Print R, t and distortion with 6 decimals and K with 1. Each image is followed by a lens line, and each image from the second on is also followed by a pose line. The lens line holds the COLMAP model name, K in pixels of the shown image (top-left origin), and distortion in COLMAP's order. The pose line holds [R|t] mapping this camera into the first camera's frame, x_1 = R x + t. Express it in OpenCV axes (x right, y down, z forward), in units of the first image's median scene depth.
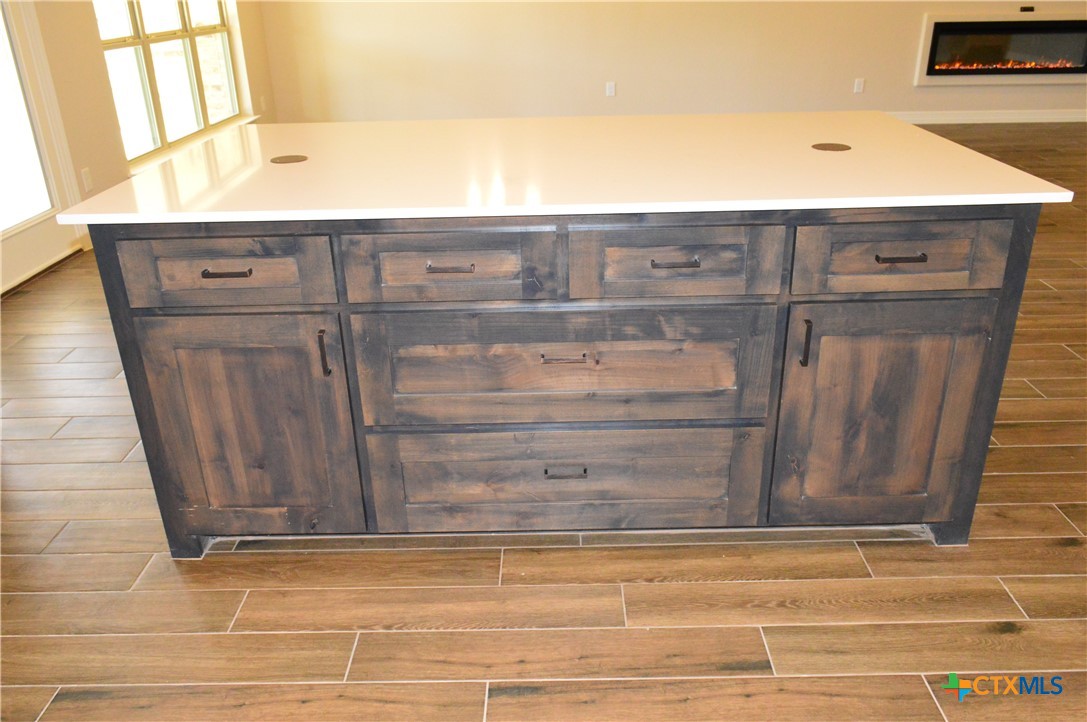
lens RADIAL K [[856.2, 0, 542.7], [0, 856.2, 367.8], [0, 0, 1]] dist [-0.019395, 0.014701]
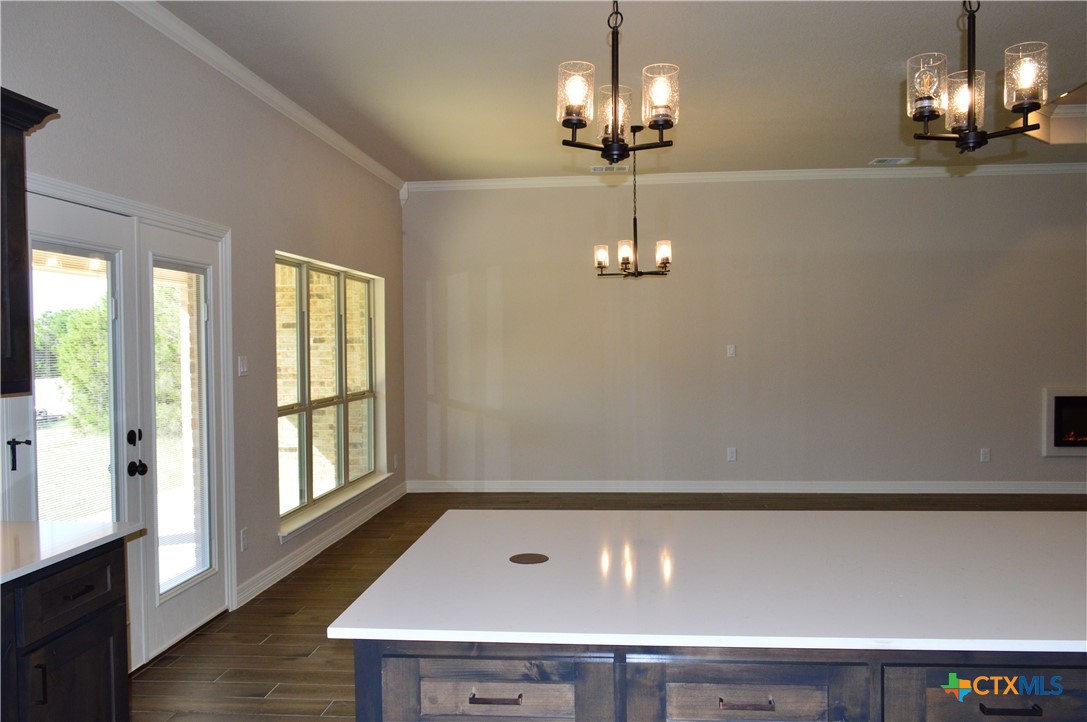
lens RADIAL K [[856.2, 0, 545.6], [0, 856.2, 361.6], [0, 0, 1]] dist [-0.019395, 0.014701]
pose [[0.995976, 0.009264, -0.089138, -0.238547], [-0.043637, 0.918896, -0.392079, -0.086360], [0.078277, 0.394391, 0.915603, 0.031269]]
